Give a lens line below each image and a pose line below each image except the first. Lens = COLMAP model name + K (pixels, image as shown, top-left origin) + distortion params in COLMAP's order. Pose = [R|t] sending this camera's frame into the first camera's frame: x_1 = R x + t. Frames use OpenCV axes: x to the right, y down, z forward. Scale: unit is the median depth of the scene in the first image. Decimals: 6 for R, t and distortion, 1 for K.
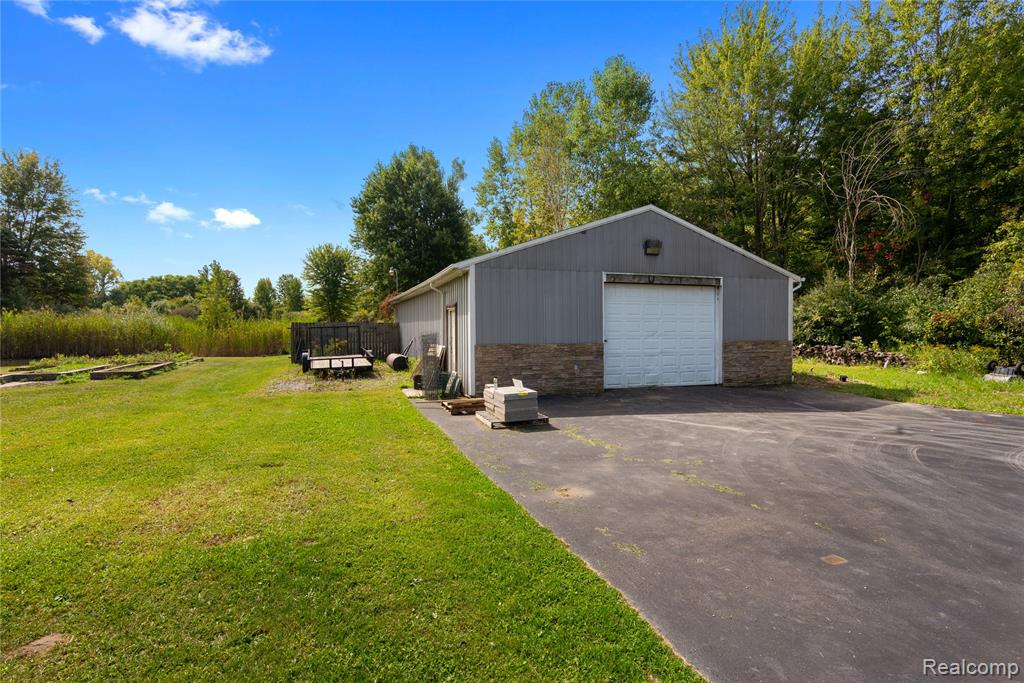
lens RADIAL K [[495.1, 0, 511.6], [0, 495.1, 337.2], [0, 0, 1]] dist [0.018392, 0.001280]
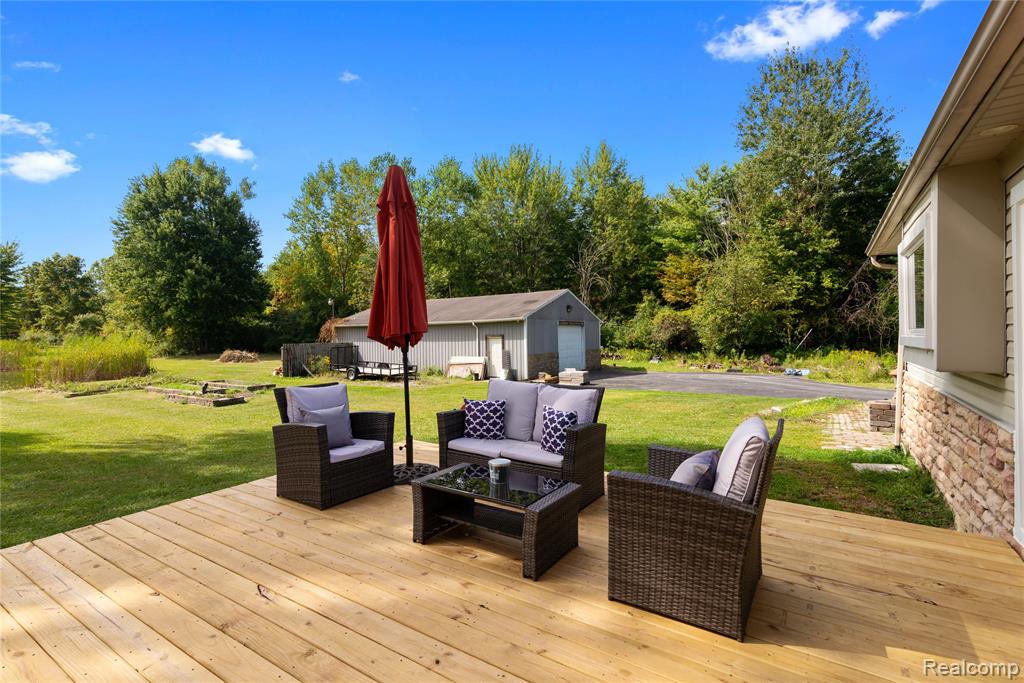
lens RADIAL K [[495.1, 0, 508.7], [0, 495.1, 337.8], [0, 0, 1]] dist [0.018392, 0.001280]
pose [[0.786082, -0.009523, 0.618049, -1.062795], [0.019611, 0.999762, -0.009539, -0.028650], [-0.617811, 0.019619, 0.786082, -0.461390]]
